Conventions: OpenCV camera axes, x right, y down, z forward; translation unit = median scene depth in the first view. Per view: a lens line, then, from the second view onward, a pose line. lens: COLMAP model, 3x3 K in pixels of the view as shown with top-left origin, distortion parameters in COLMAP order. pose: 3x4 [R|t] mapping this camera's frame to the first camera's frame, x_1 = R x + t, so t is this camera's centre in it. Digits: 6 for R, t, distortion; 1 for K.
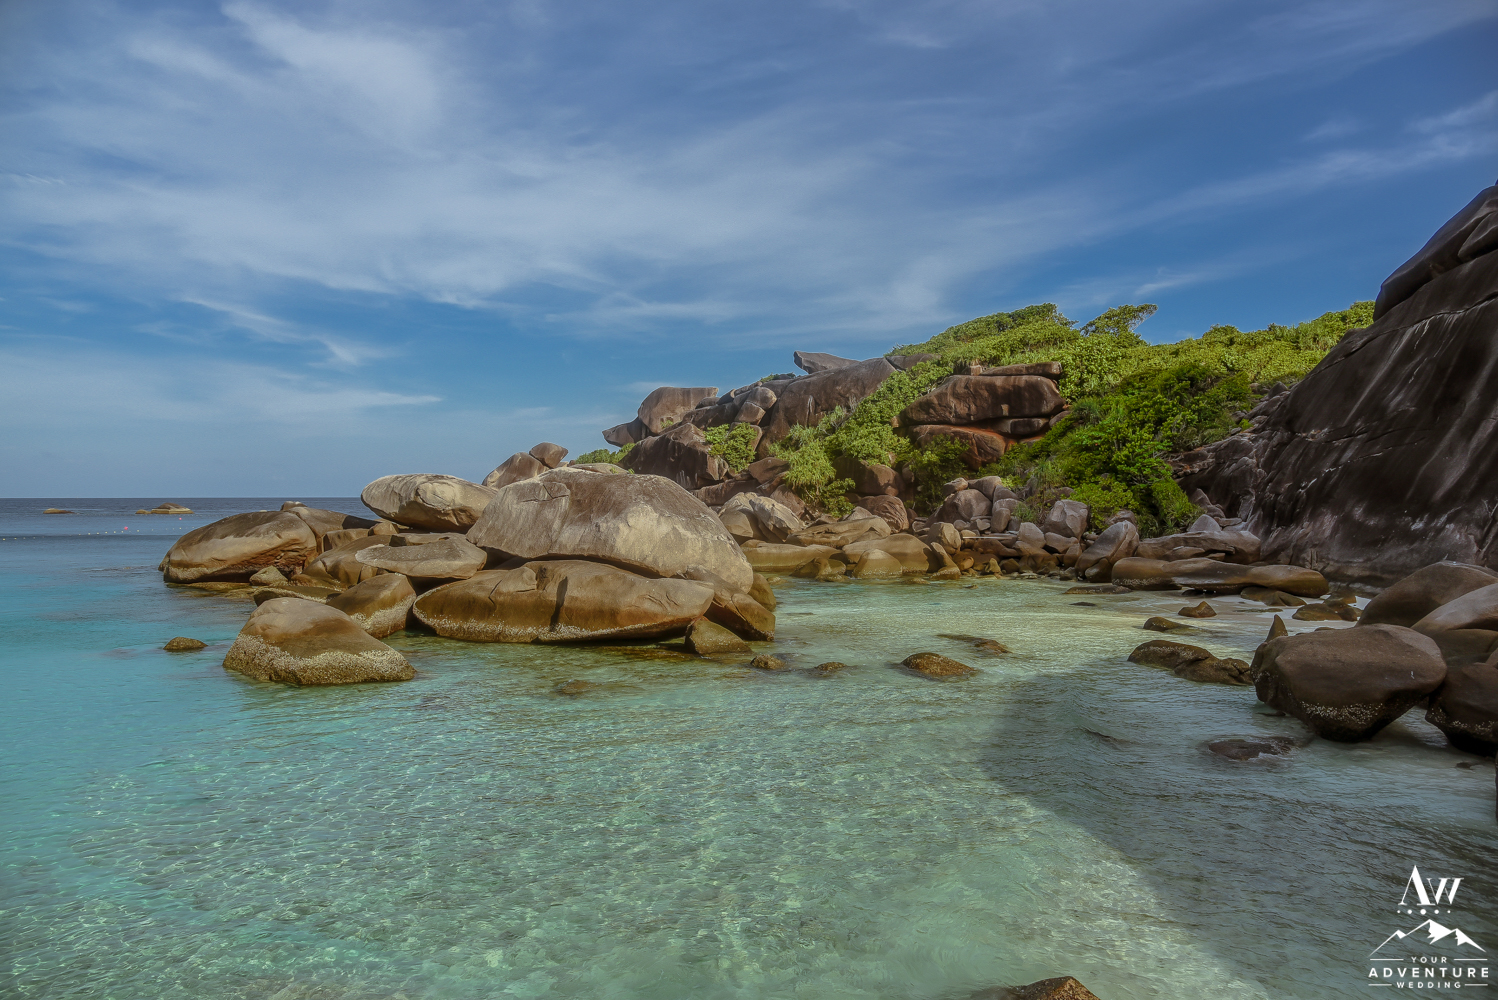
lens RADIAL K [[1025.1, 0, 749.0], [0, 1025.1, 500.0], [0, 0, 1]] dist [-0.124290, 0.080936]
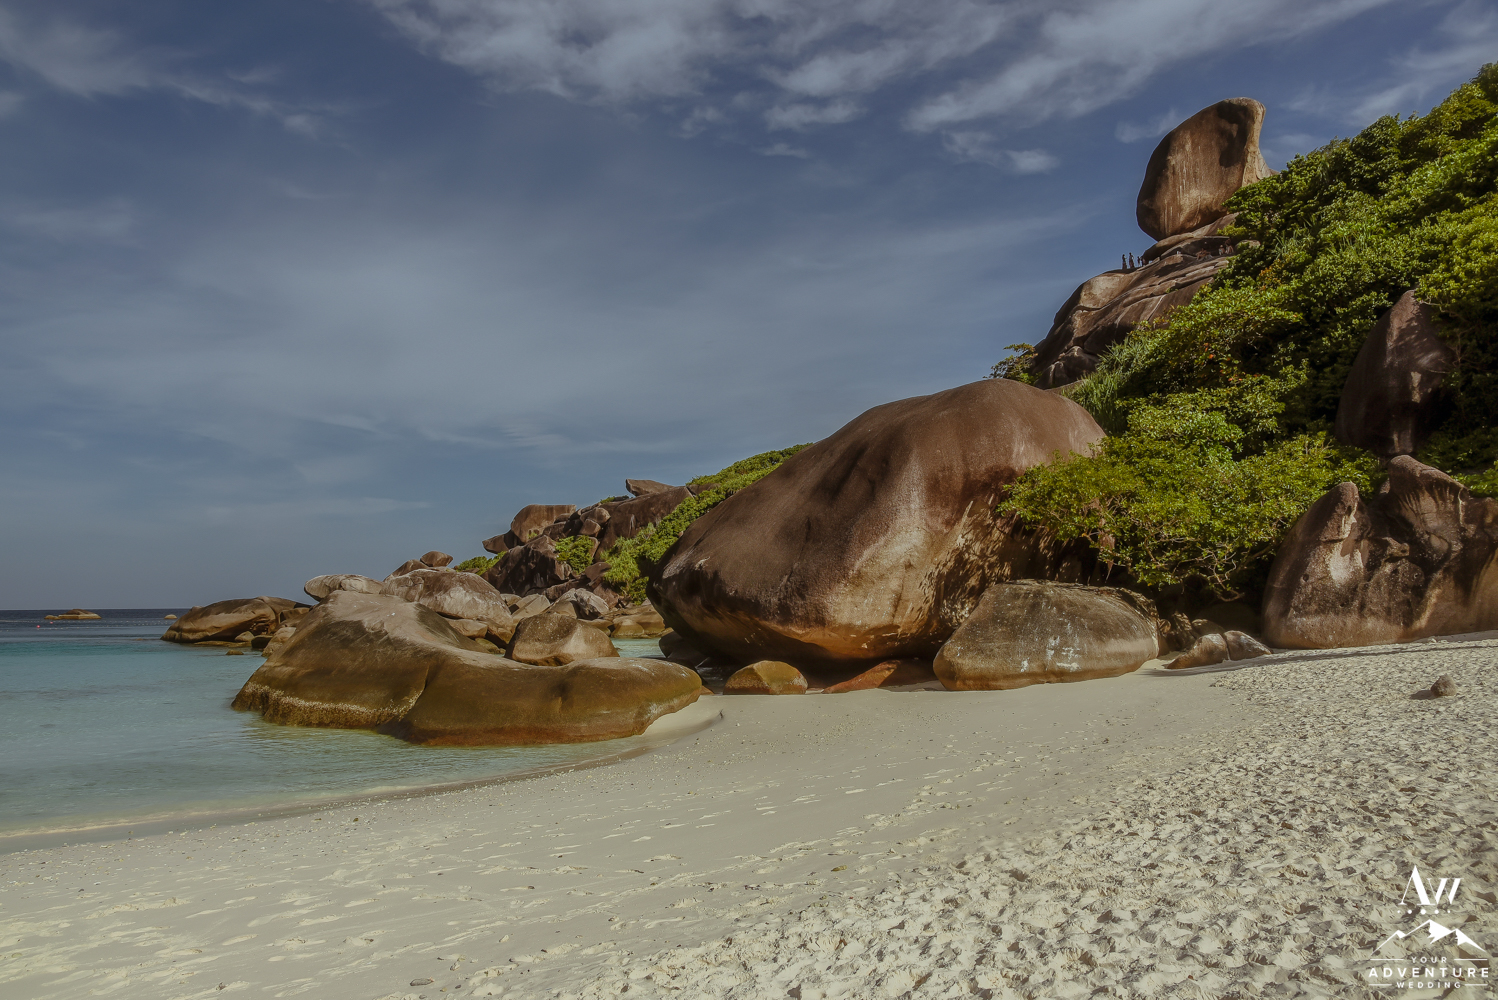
lens RADIAL K [[1100.3, 0, 741.4], [0, 1100.3, 496.9], [0, 0, 1]] dist [-0.103777, 0.004158]
pose [[0.997872, -0.009004, 0.064578, 0.128642], [0.015374, 0.994986, -0.098825, 0.020030], [-0.063364, 0.099608, 0.993007, -0.486800]]
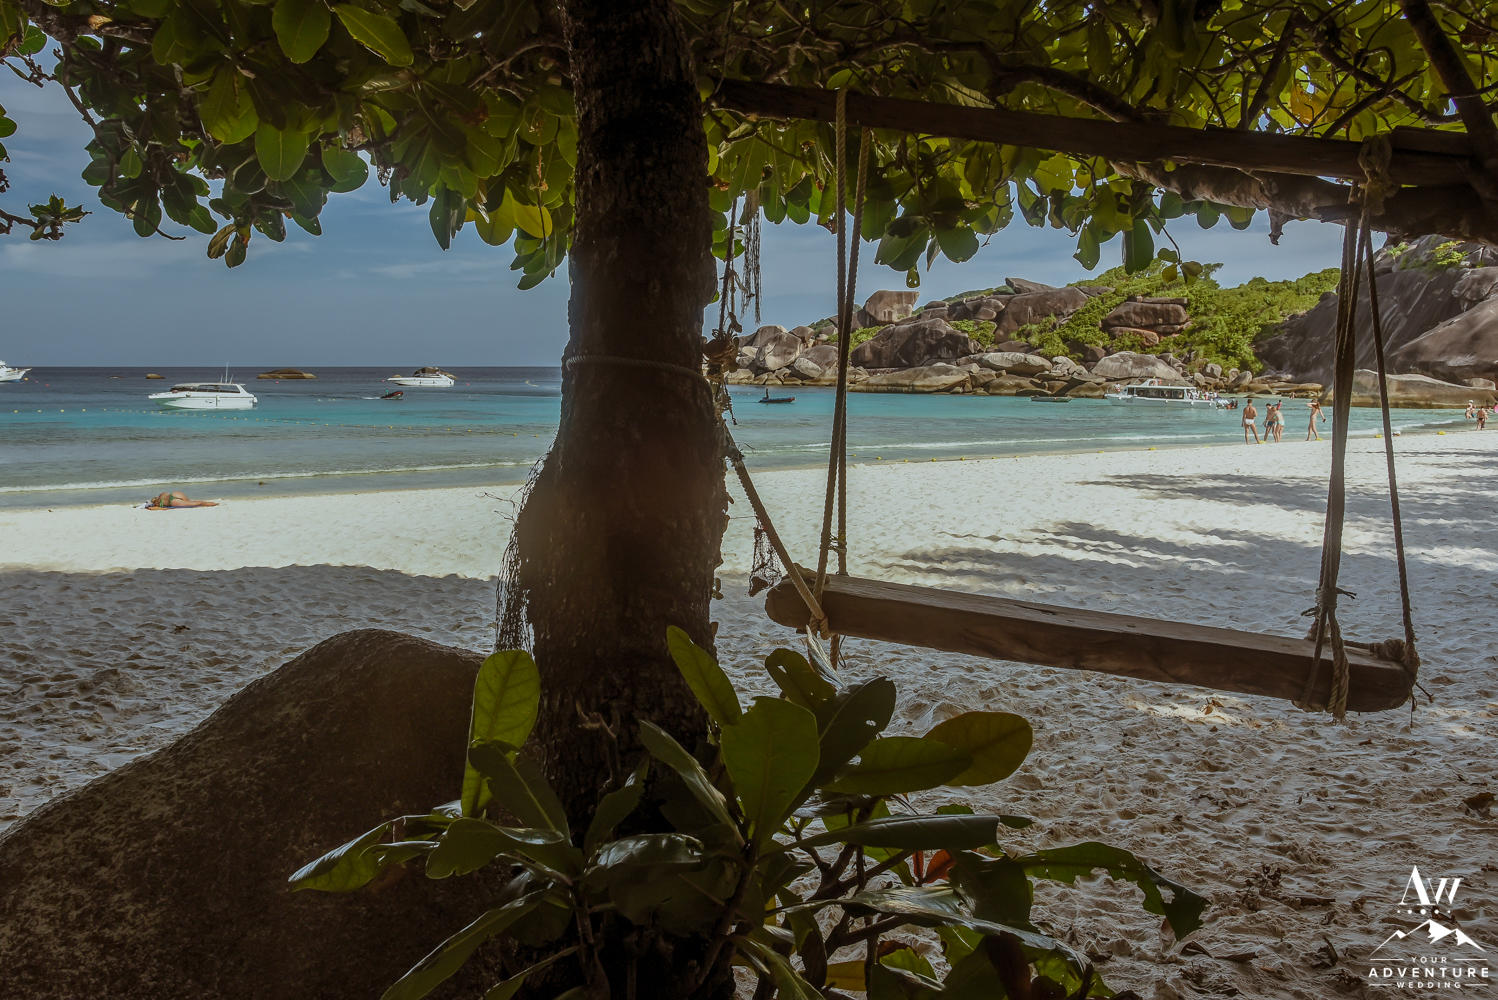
lens RADIAL K [[1268.3, 0, 749.0], [0, 1268.3, 500.0], [0, 0, 1]] dist [0.004841, 0.015142]
pose [[0.985870, -0.013853, 0.166940, -0.960743], [-0.003220, 0.994823, 0.101569, 0.014612], [-0.167483, -0.100672, 0.980722, -1.367253]]
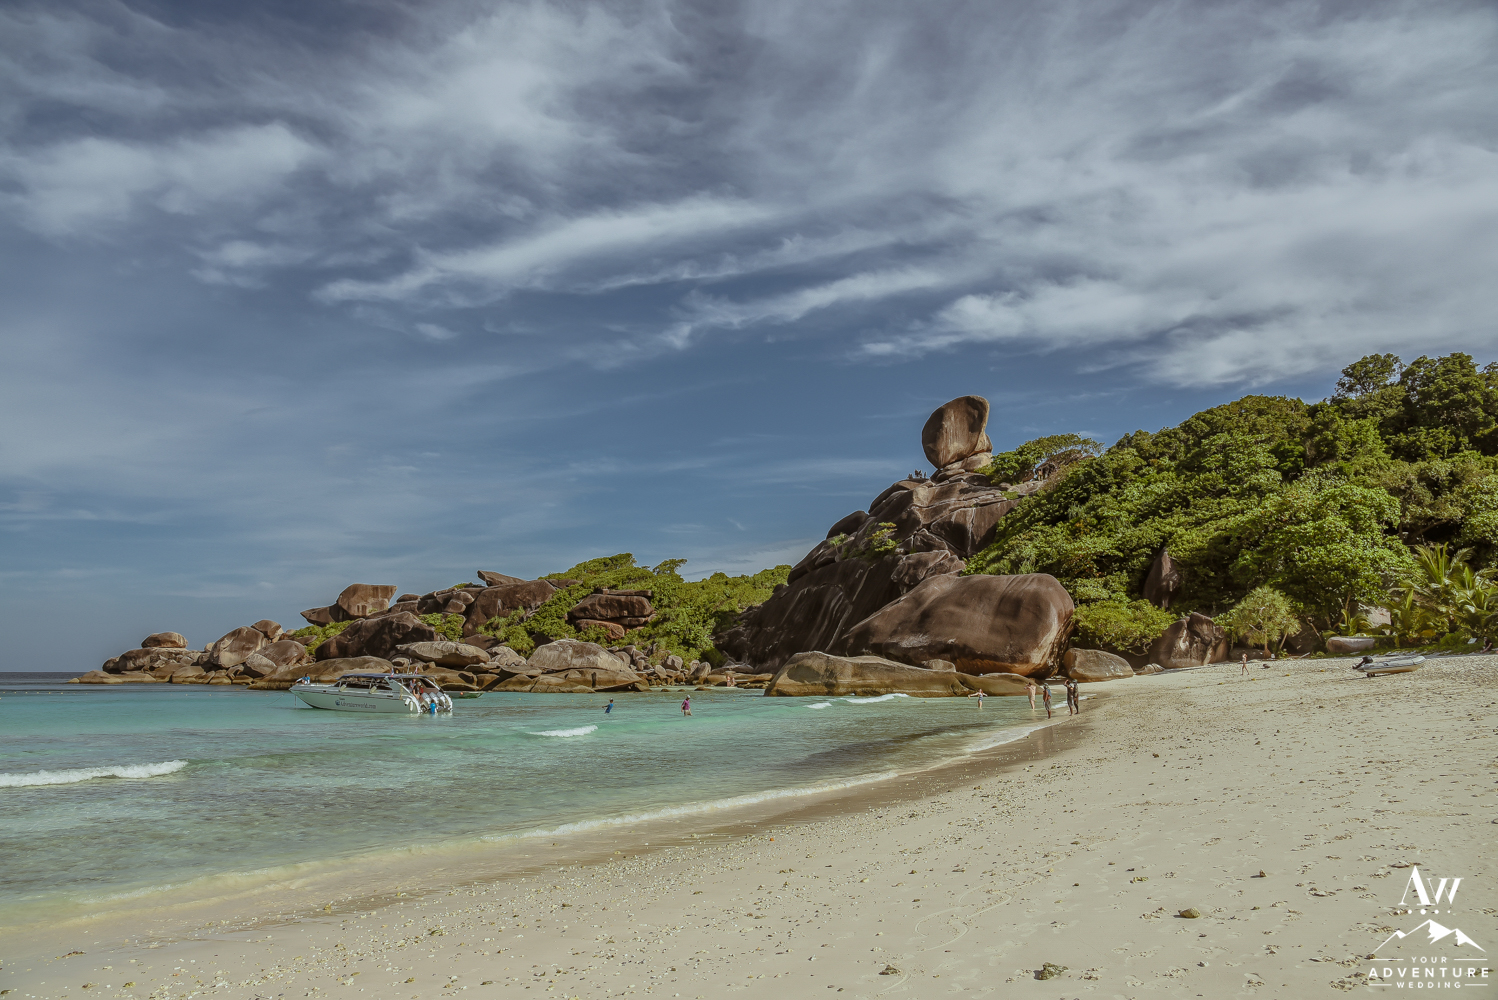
lens RADIAL K [[1025.1, 0, 749.0], [0, 1025.1, 500.0], [0, 0, 1]] dist [-0.124290, 0.080936]
pose [[0.853749, 0.075259, 0.515217, -0.568794], [0.013843, 0.985868, -0.166948, 0.030964], [-0.520500, 0.149664, 0.840643, -0.824275]]
